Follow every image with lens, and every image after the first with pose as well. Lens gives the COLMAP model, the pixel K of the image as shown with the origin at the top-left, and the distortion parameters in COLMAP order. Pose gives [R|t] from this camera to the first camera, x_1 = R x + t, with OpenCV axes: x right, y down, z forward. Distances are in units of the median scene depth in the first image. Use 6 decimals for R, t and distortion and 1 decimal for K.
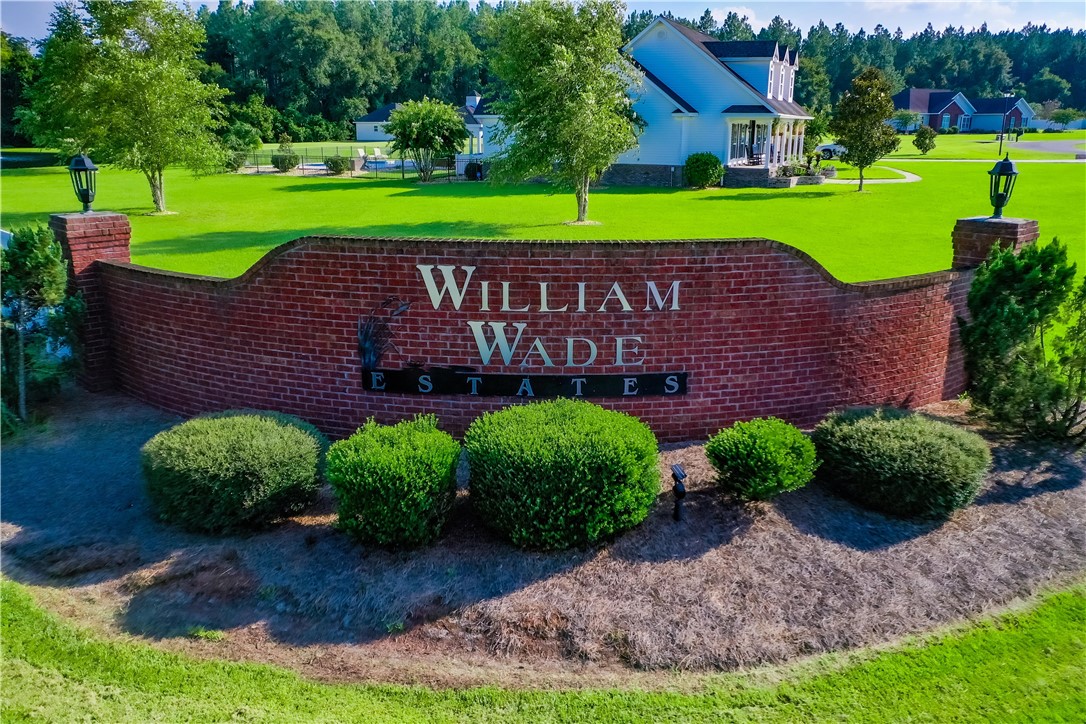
lens RADIAL K [[851.6, 0, 543.0], [0, 851.6, 362.0], [0, 0, 1]] dist [-0.010322, 0.010730]
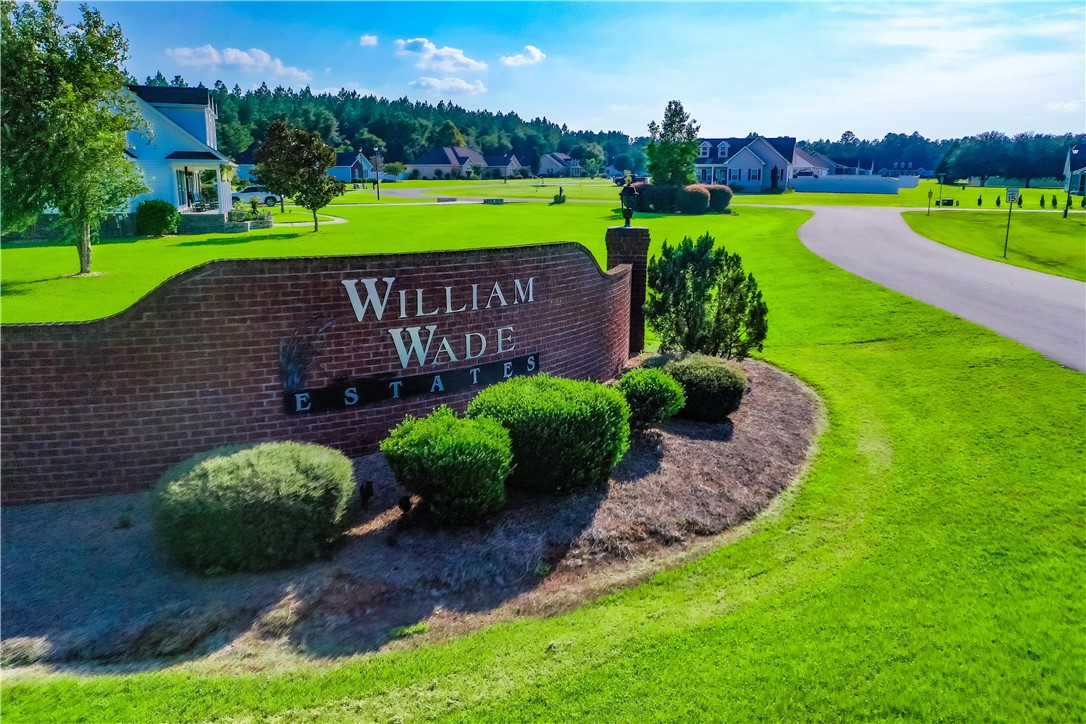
lens RADIAL K [[851.6, 0, 543.0], [0, 851.6, 362.0], [0, 0, 1]] dist [-0.010322, 0.010730]
pose [[0.746092, -0.137463, 0.651499, -0.638309], [0.175214, 0.984505, 0.007072, 0.018594], [-0.642376, 0.108876, 0.758617, 0.068649]]
